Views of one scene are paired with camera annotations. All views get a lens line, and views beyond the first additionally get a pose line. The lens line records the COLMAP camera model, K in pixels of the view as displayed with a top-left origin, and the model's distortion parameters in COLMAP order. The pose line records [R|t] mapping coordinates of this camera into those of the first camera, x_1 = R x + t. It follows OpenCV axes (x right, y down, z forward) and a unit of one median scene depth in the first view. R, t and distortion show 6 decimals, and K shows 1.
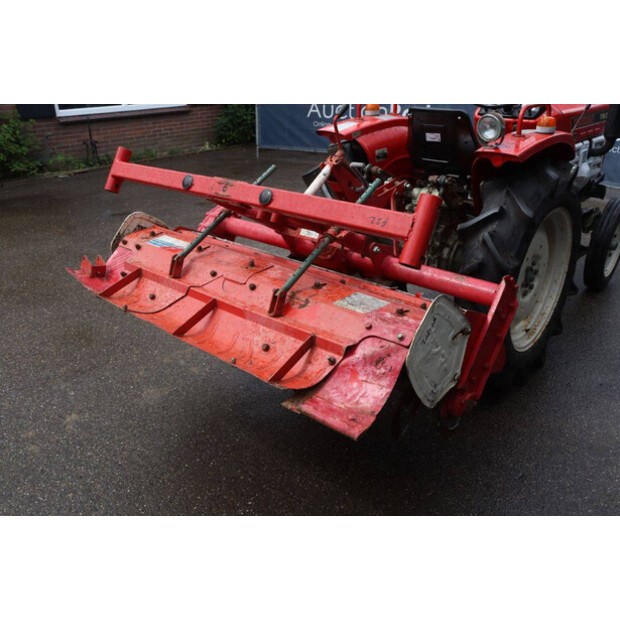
lens RADIAL K [[538.8, 0, 310.0], [0, 538.8, 310.0], [0, 0, 1]] dist [-0.092373, 0.013124]
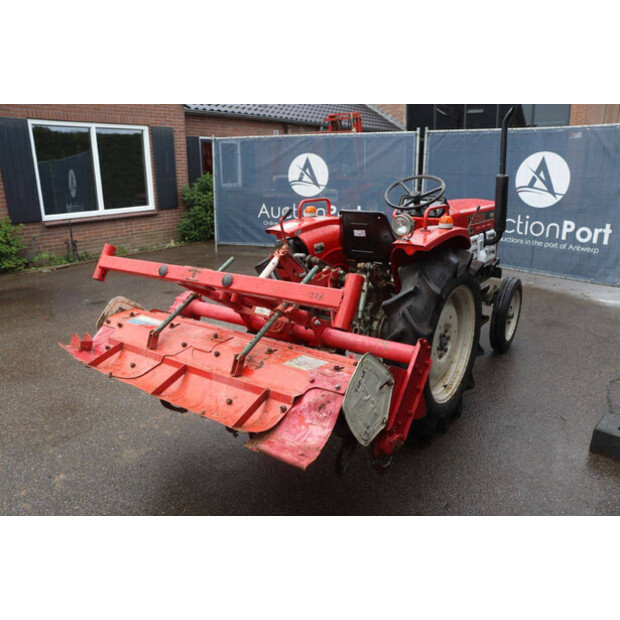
lens RADIAL K [[504.1, 0, 310.0], [0, 504.1, 310.0], [0, 0, 1]] dist [-0.140360, -0.078896]
pose [[0.995135, -0.023936, 0.095568, -0.002359], [0.039274, 0.986010, -0.161993, 0.043514], [-0.090354, 0.164958, 0.982153, -0.130155]]
